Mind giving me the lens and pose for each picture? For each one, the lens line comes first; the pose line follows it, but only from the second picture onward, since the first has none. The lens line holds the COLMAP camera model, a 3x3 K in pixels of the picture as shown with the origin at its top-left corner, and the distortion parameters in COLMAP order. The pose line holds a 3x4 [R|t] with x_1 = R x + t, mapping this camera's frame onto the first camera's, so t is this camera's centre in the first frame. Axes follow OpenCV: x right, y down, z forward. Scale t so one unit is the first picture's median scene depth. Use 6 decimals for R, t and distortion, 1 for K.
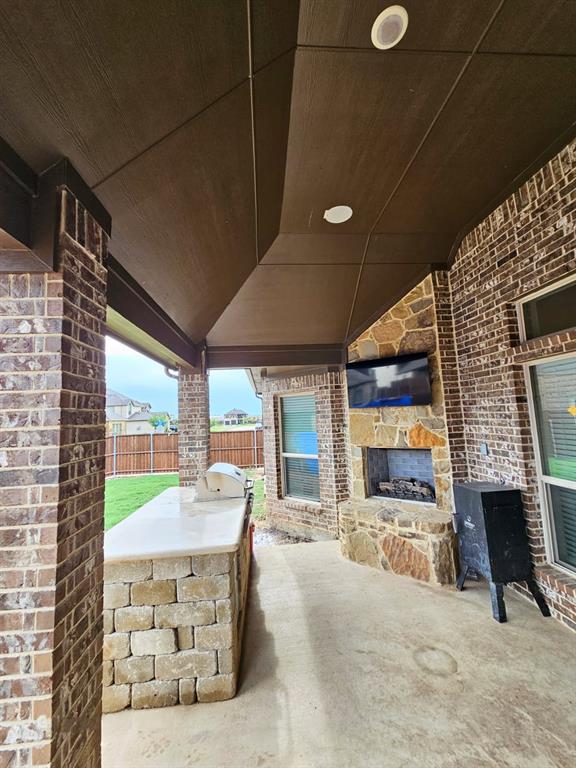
lens RADIAL K [[313.8, 0, 288.0], [0, 313.8, 384.0], [0, 0, 1]] dist [-0.001153, 0.000331]
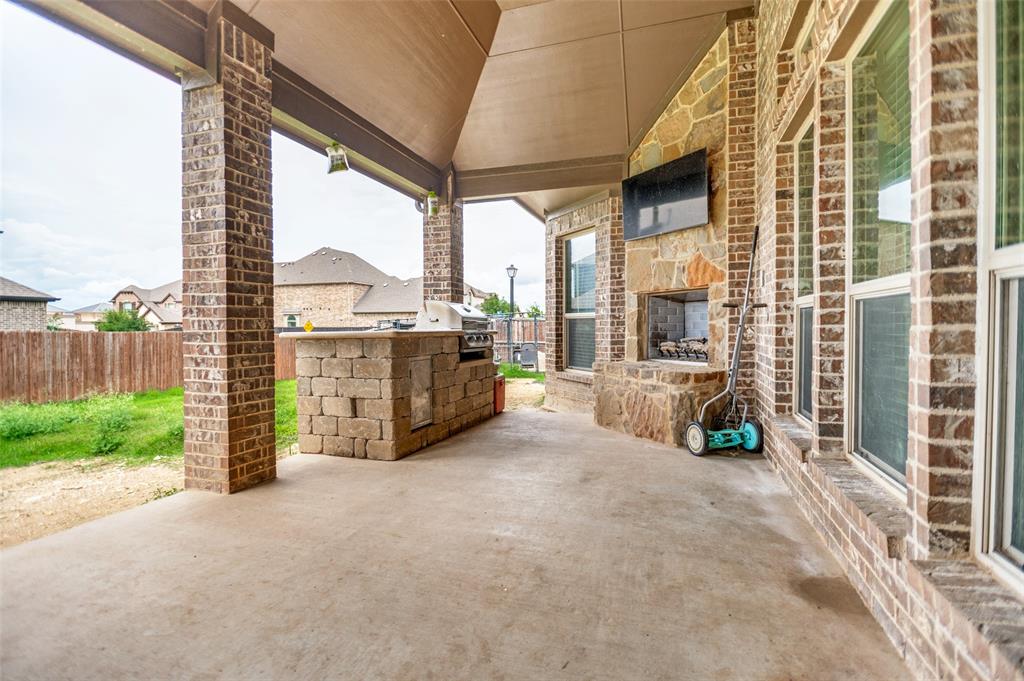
lens RADIAL K [[484.9, 0, 507.6], [0, 484.9, 334.9], [0, 0, 1]] dist [-0.017398, 0.000957]
pose [[0.919136, 0.050204, -0.390729, 0.486667], [0.002415, 0.991110, 0.133026, 0.172857], [0.393934, -0.123213, 0.910843, -0.215703]]
